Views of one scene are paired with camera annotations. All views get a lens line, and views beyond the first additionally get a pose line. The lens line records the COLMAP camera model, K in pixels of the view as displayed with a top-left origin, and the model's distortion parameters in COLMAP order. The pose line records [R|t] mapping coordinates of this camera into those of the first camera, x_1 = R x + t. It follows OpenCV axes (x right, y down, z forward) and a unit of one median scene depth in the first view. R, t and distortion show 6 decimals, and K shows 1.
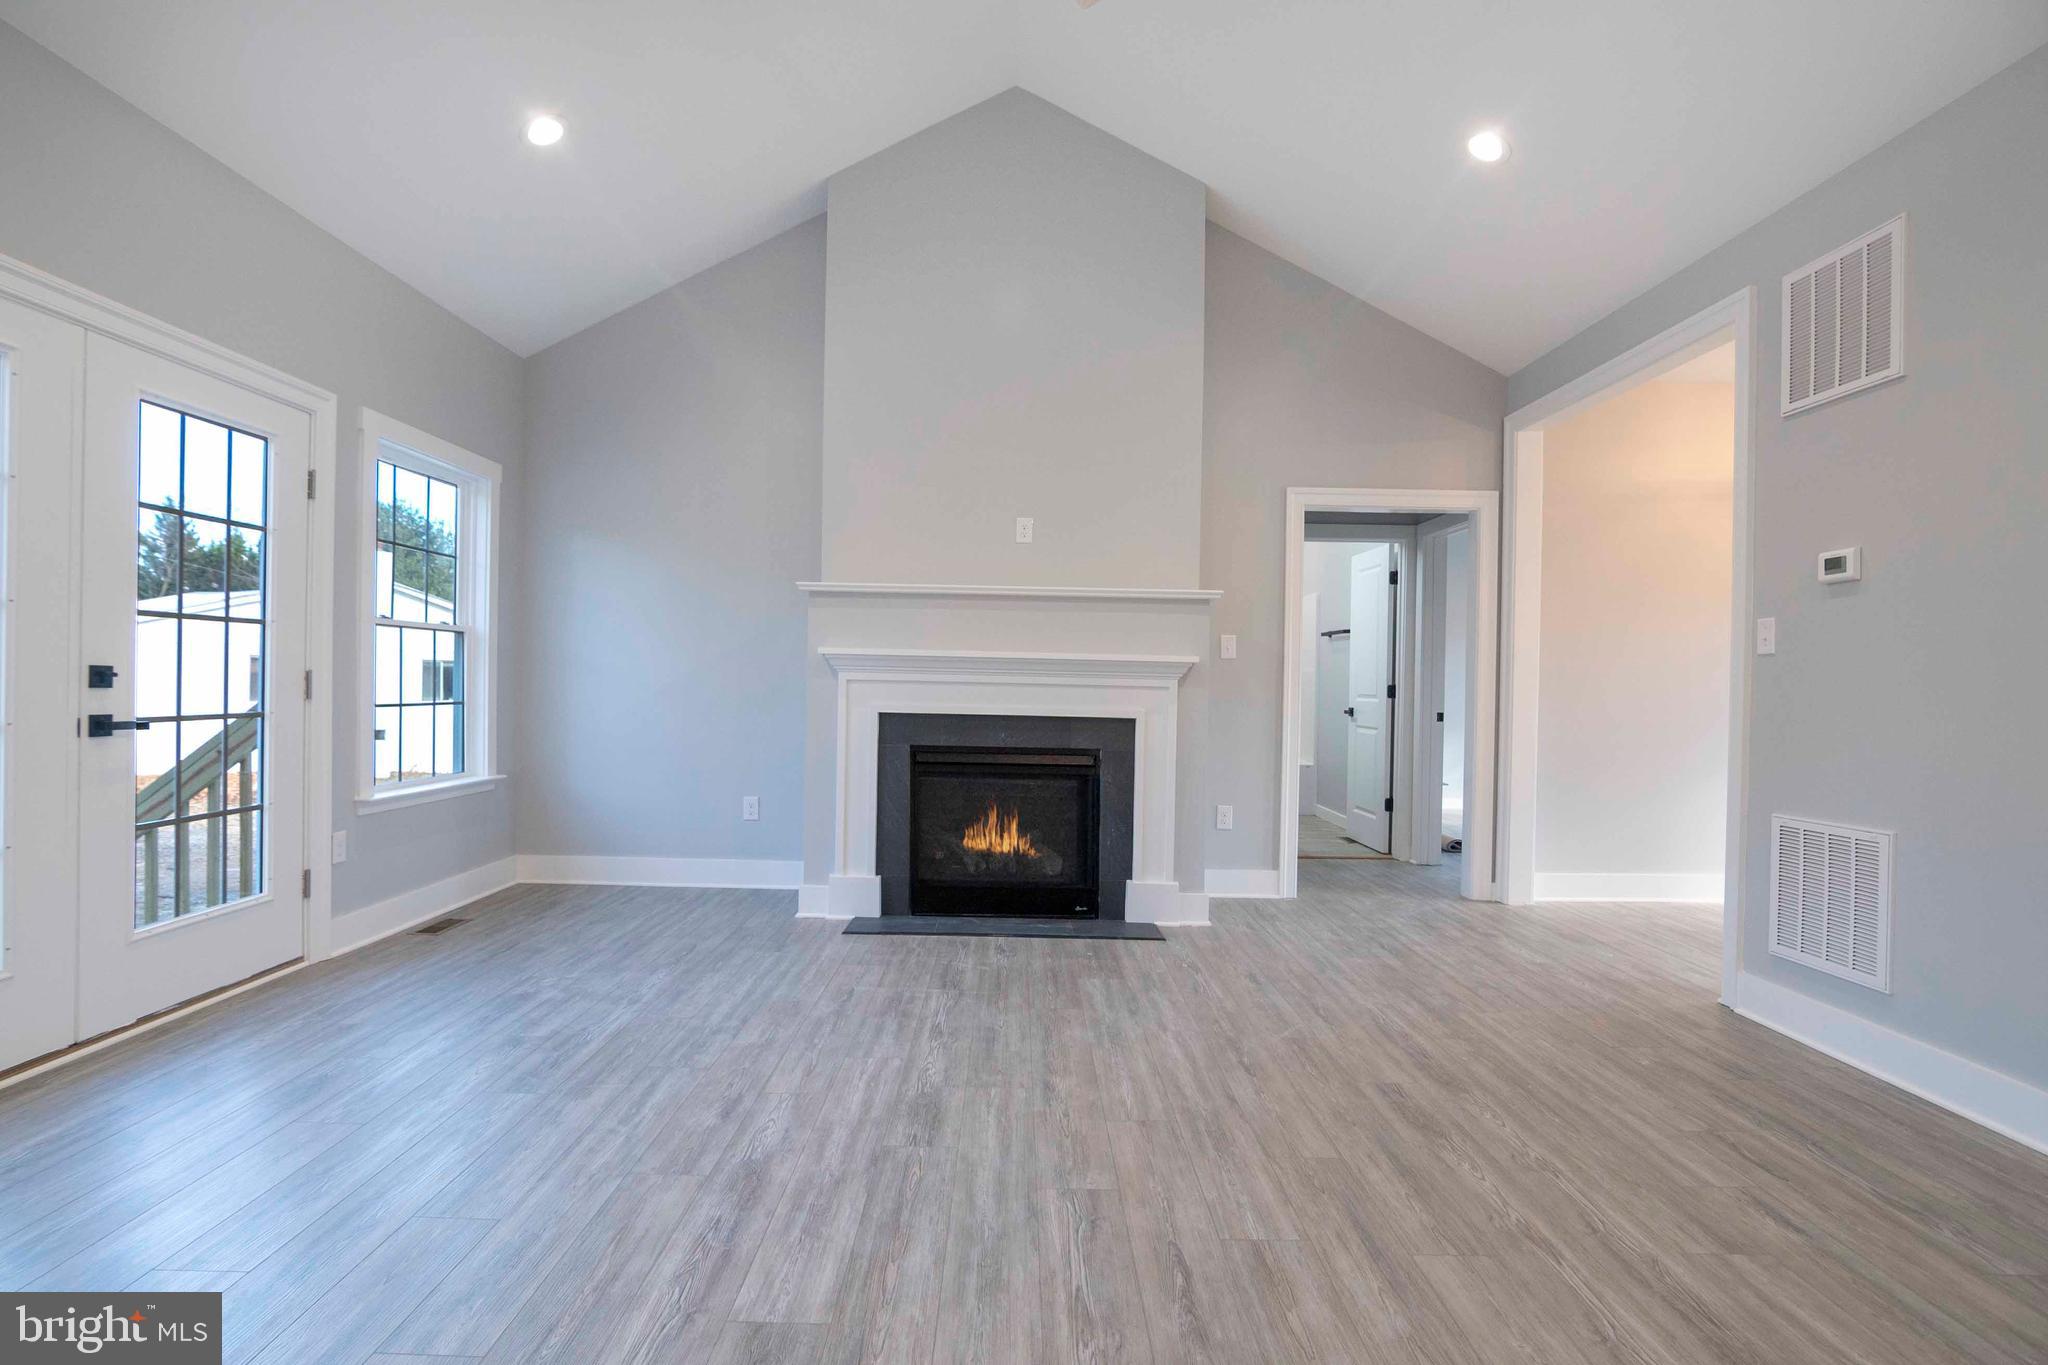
lens RADIAL K [[1009.7, 0, 1013.9], [0, 1009.7, 695.0], [0, 0, 1]] dist [-0.030448, 0.011642]
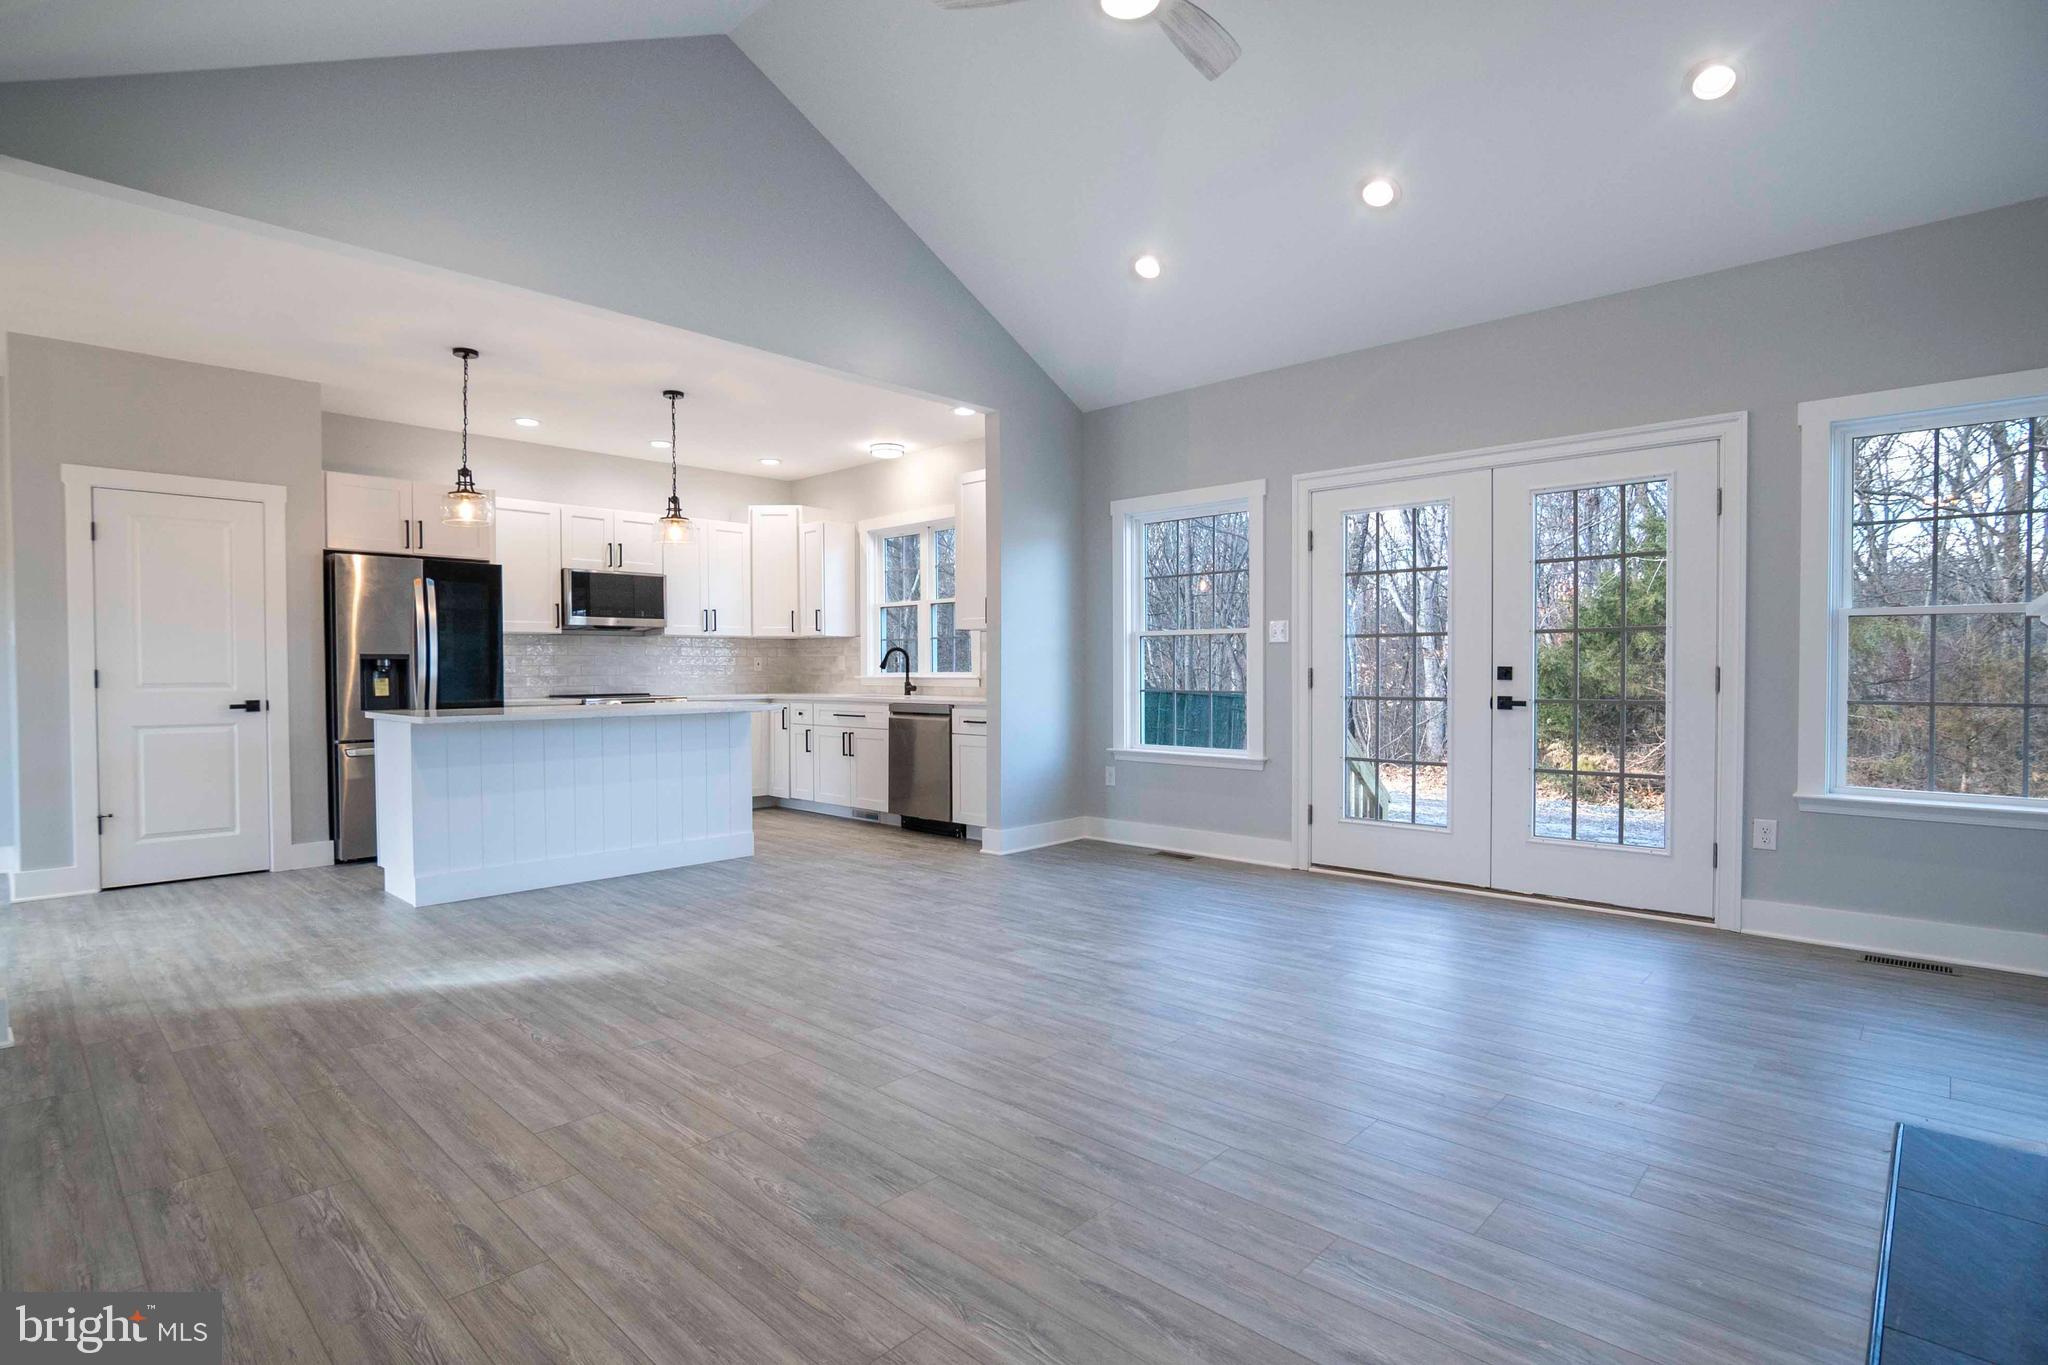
lens RADIAL K [[1010.4, 0, 1013.9], [0, 1010.4, 689.0], [0, 0, 1]] dist [-0.029945, 0.010180]
pose [[-0.686813, 0.000112, -0.726834, 0.610722], [-0.017516, 0.999707, 0.016705, -0.004382], [0.726623, 0.024205, -0.686610, 1.102726]]
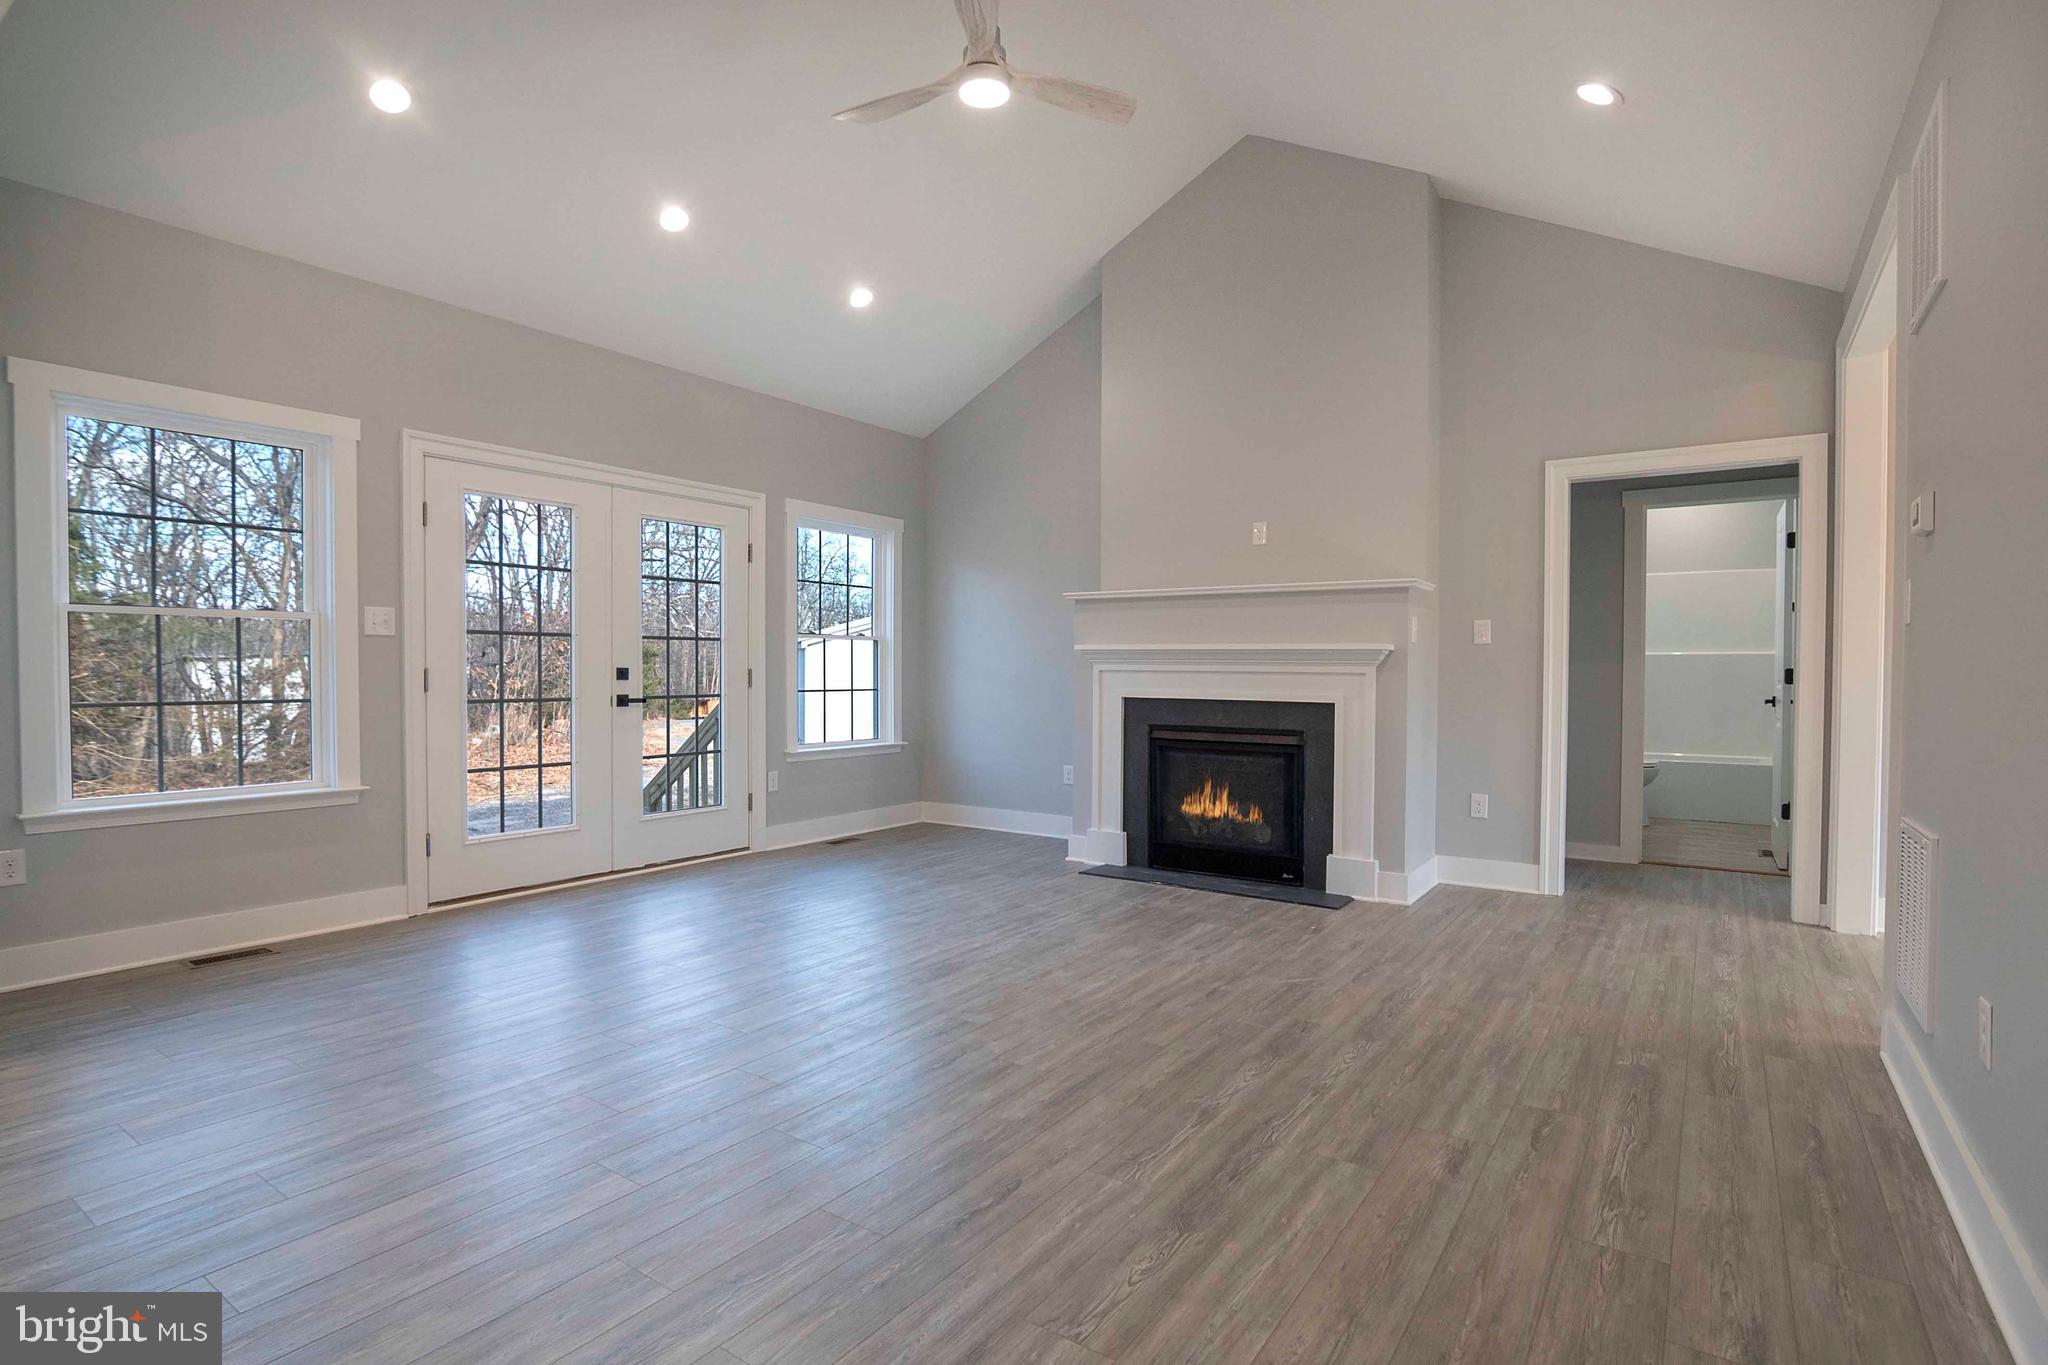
lens RADIAL K [[1010.4, 0, 1013.9], [0, 1010.4, 689.0], [0, 0, 1]] dist [-0.029945, 0.010180]
pose [[0.820221, -0.003062, -0.572038, 0.523683], [0.003184, 0.999995, -0.000788, 0.009484], [0.572038, -0.001175, 0.820227, -0.080171]]
